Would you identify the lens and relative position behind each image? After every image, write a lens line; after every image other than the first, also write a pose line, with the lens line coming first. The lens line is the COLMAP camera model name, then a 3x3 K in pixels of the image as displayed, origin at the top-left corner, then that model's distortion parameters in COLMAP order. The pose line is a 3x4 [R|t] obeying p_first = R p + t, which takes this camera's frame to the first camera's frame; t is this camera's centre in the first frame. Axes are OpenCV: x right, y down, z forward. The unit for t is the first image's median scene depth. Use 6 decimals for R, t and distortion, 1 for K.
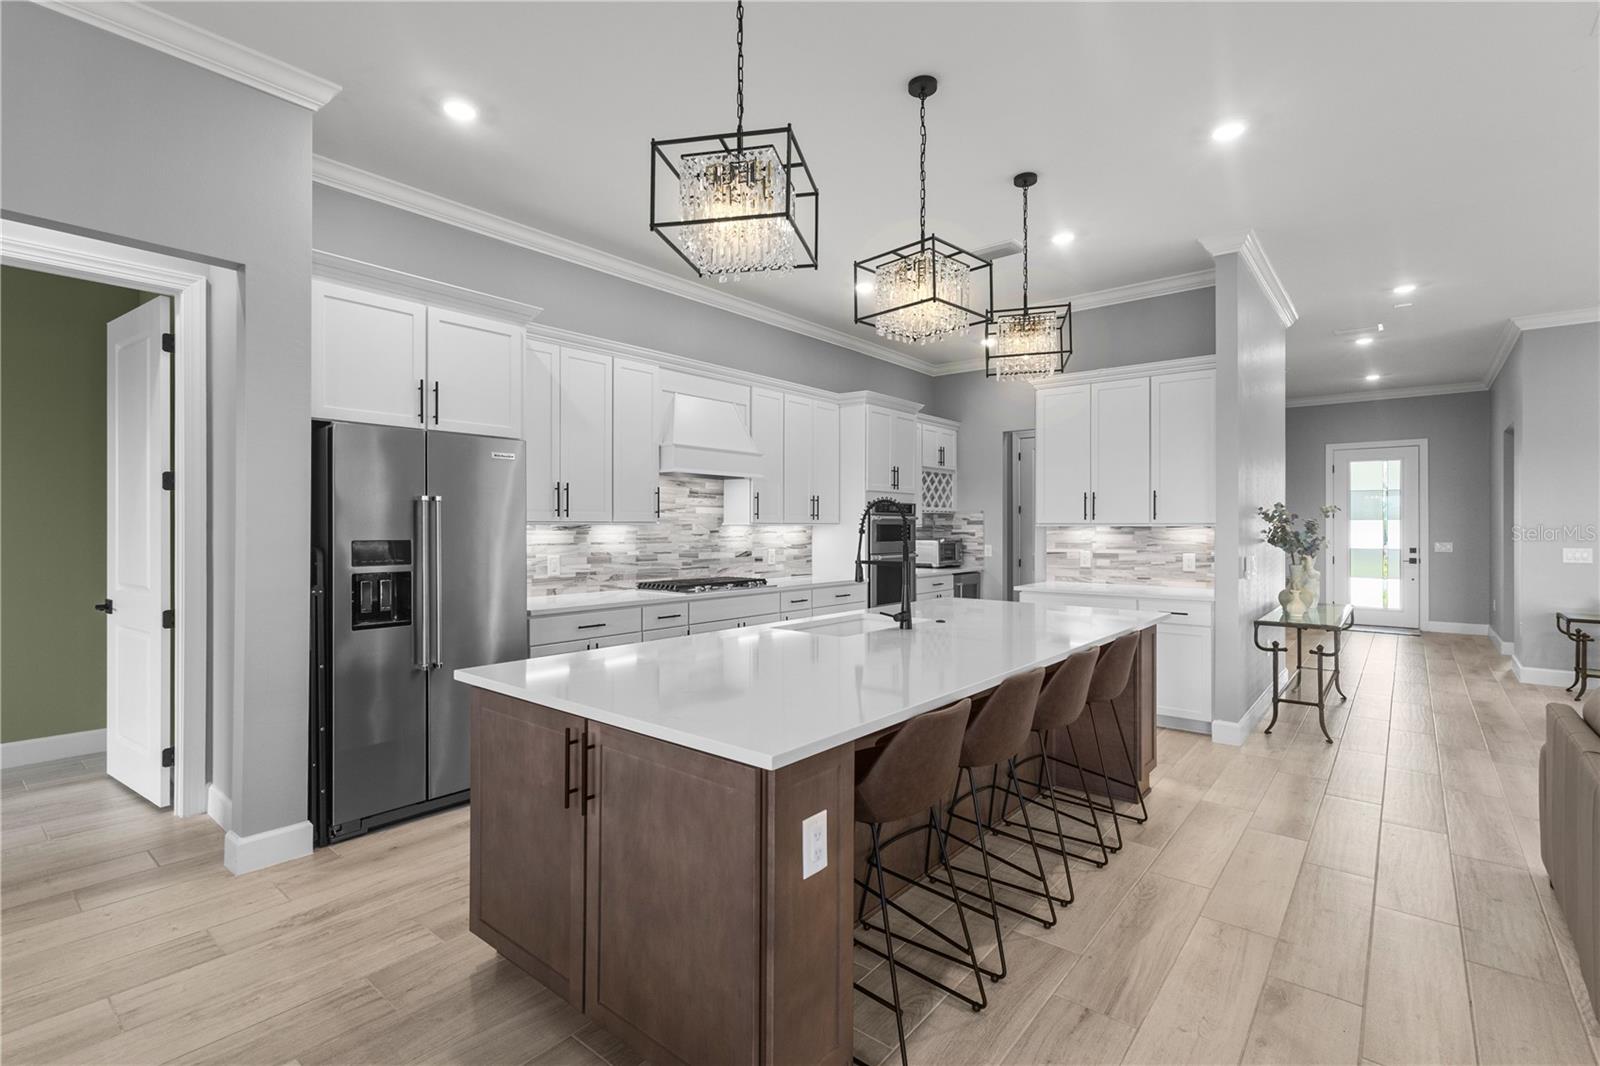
lens RADIAL K [[744.8, 0, 799.1], [0, 744.8, 523.8], [0, 0, 1]] dist [0.001728, 0.002380]
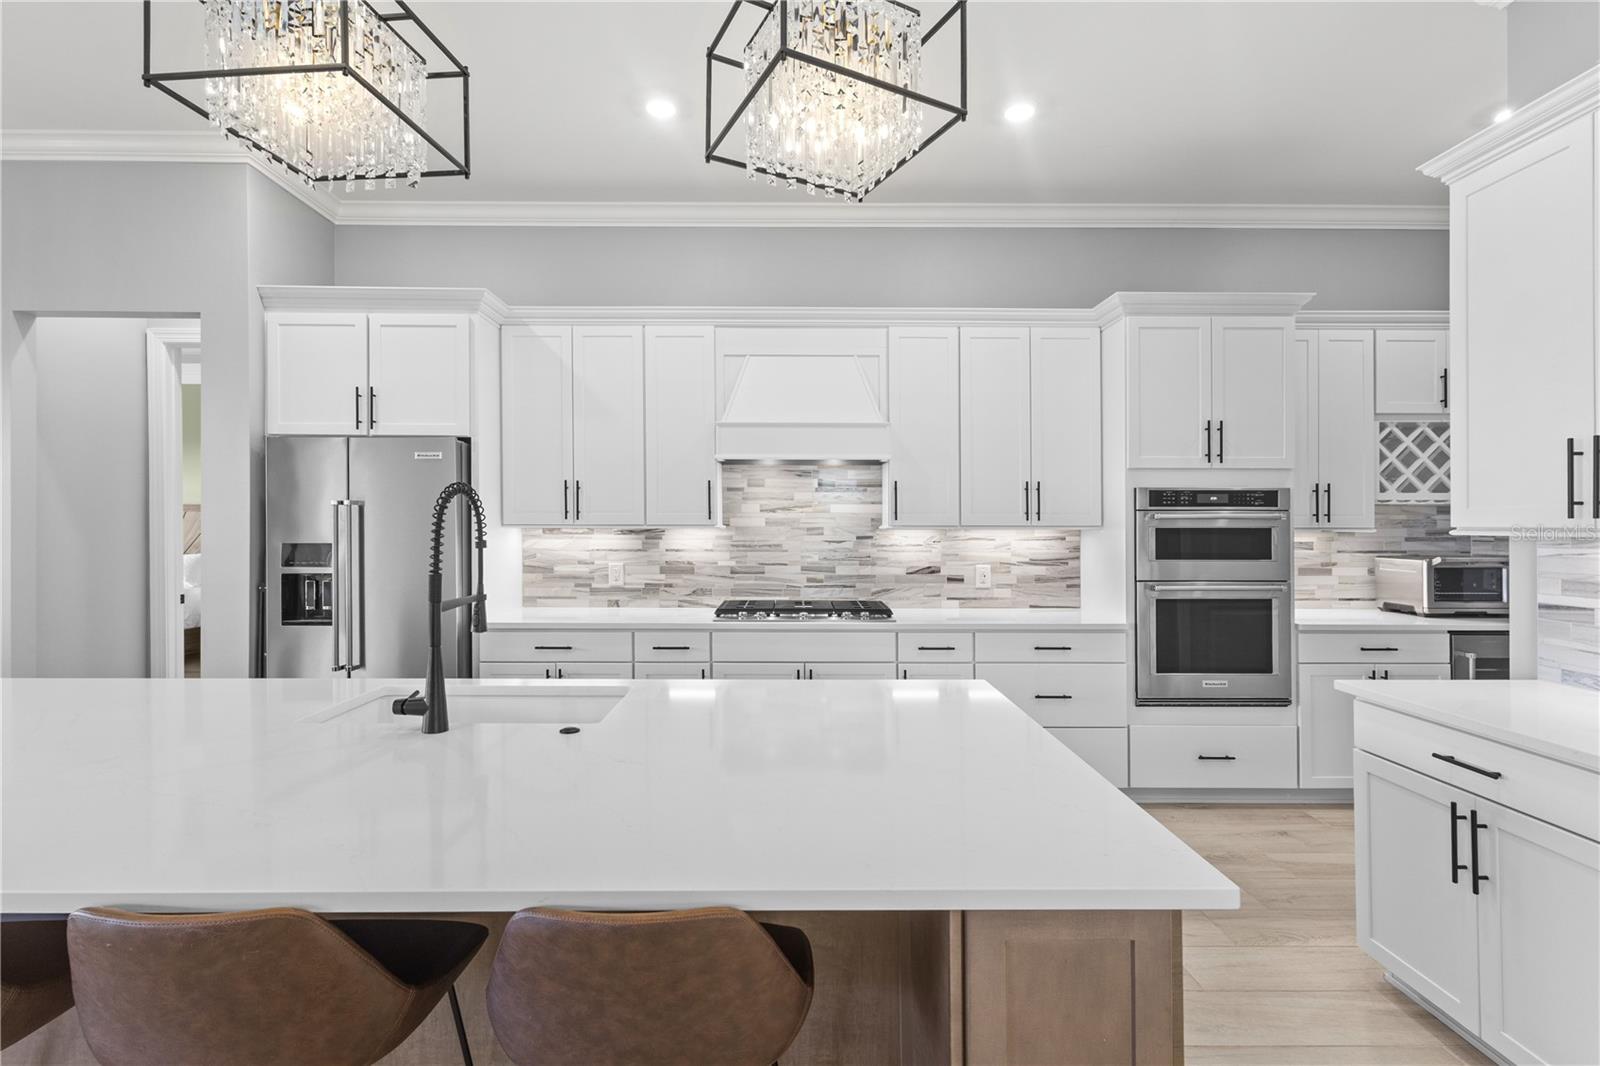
lens RADIAL K [[744.8, 0, 795.7], [0, 744.8, 529.9], [0, 0, 1]] dist [0.001728, 0.002380]
pose [[0.642335, 0.004741, -0.766409, 0.398501], [0.000840, 0.999976, 0.006890, -0.002208], [0.766424, -0.005069, 0.642316, 0.482429]]
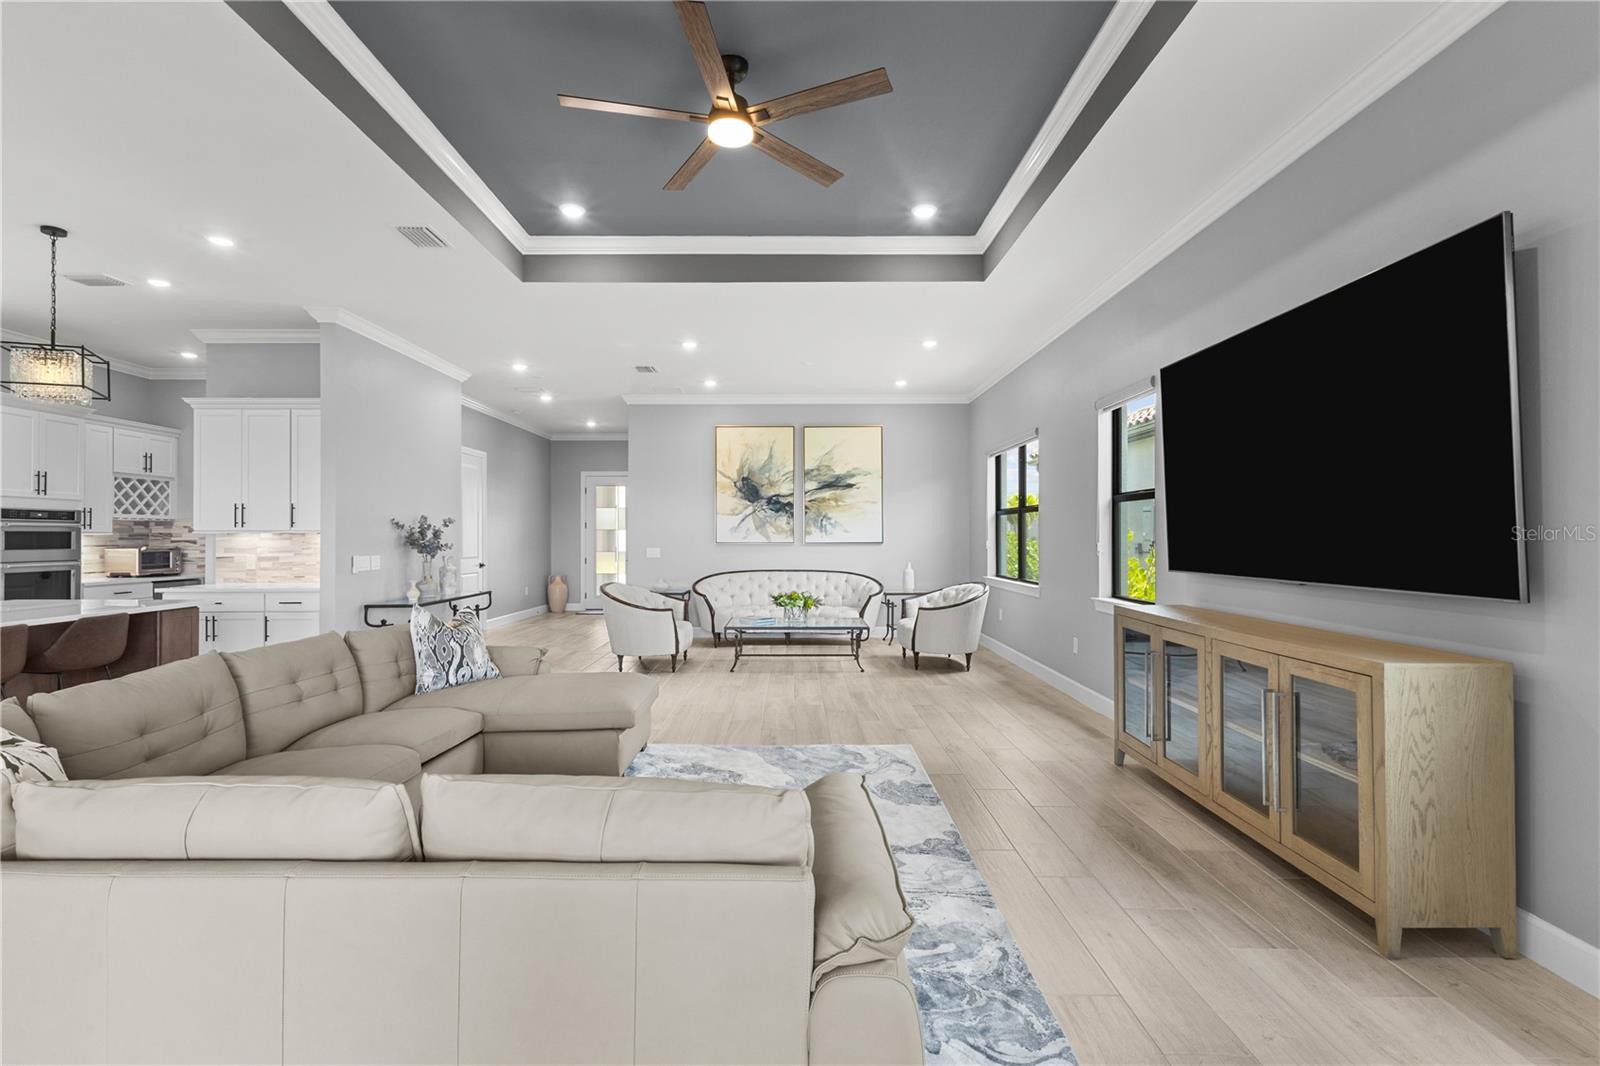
lens RADIAL K [[744.8, 0, 797.8], [0, 744.8, 528.7], [0, 0, 1]] dist [0.001728, 0.002380]
pose [[0.767590, 0.005007, 0.640921, 0.298416], [0.000139, 0.999968, -0.007978, 0.005502], [-0.640941, 0.006213, 0.767565, -0.415211]]
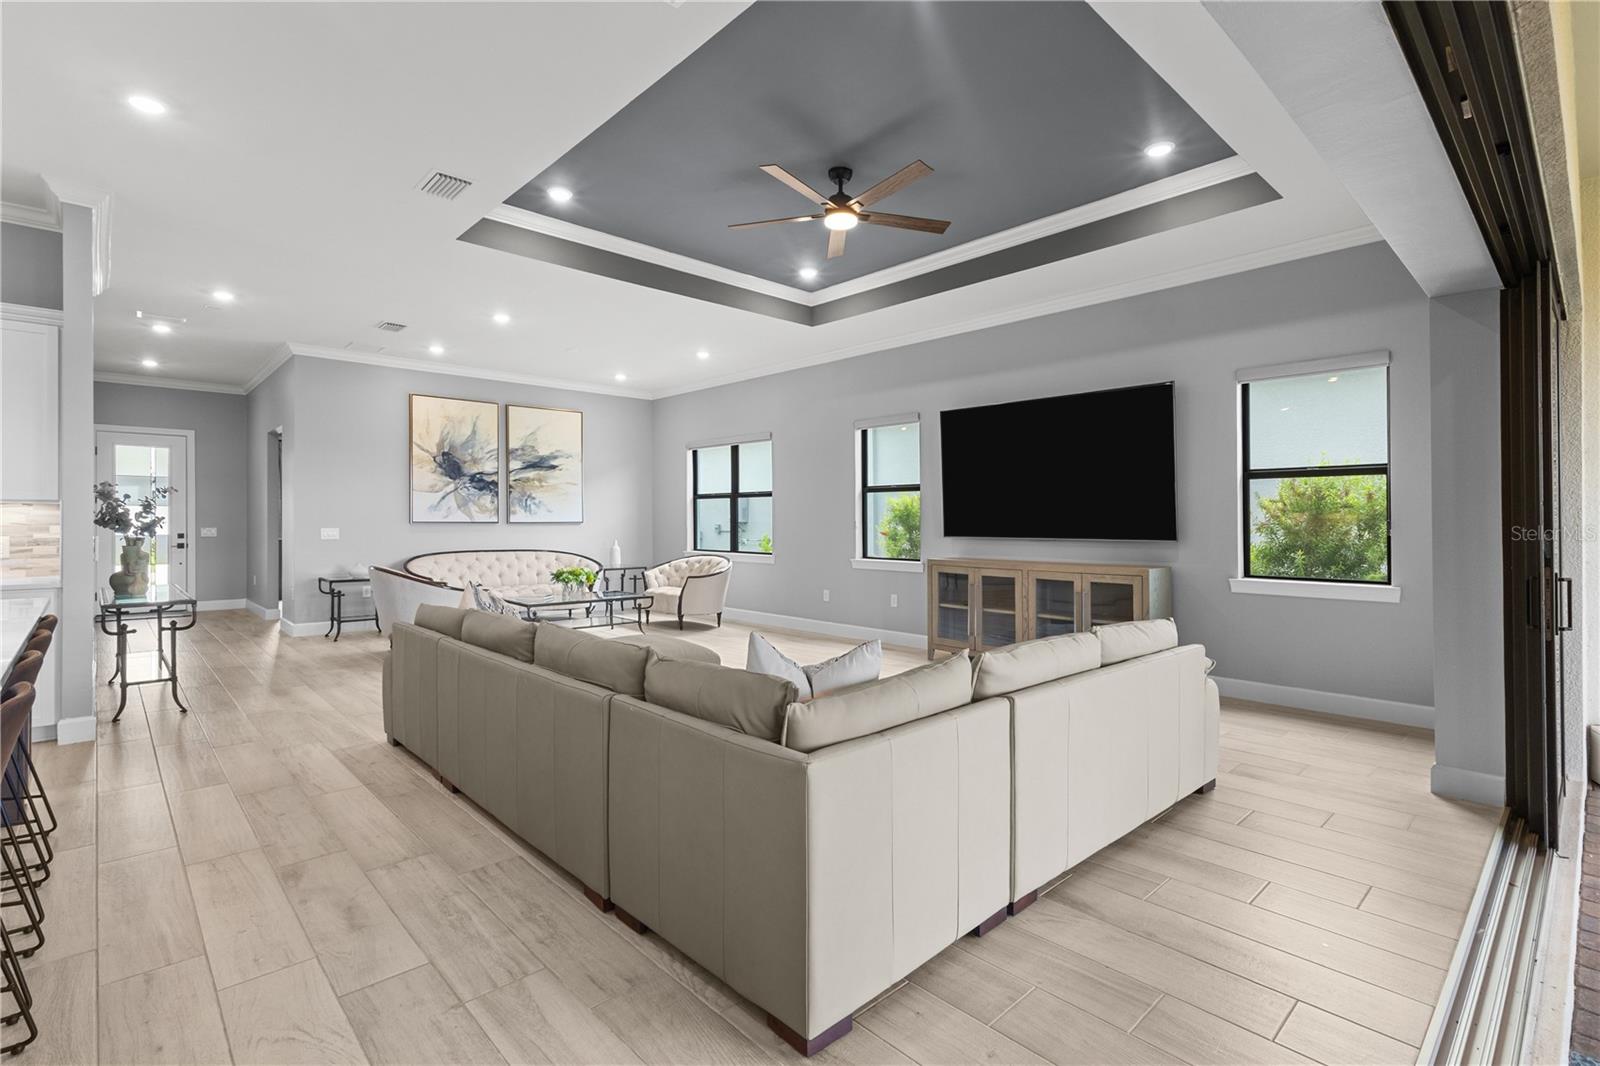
lens RADIAL K [[744.8, 0, 800.5], [0, 744.8, 522.5], [0, 0, 1]] dist [0.001728, 0.002380]
pose [[0.129060, -0.002850, 0.991633, -0.176789], [-0.004889, 0.999982, 0.003510, 0.015145], [-0.991625, -0.005301, 0.129043, 0.003509]]
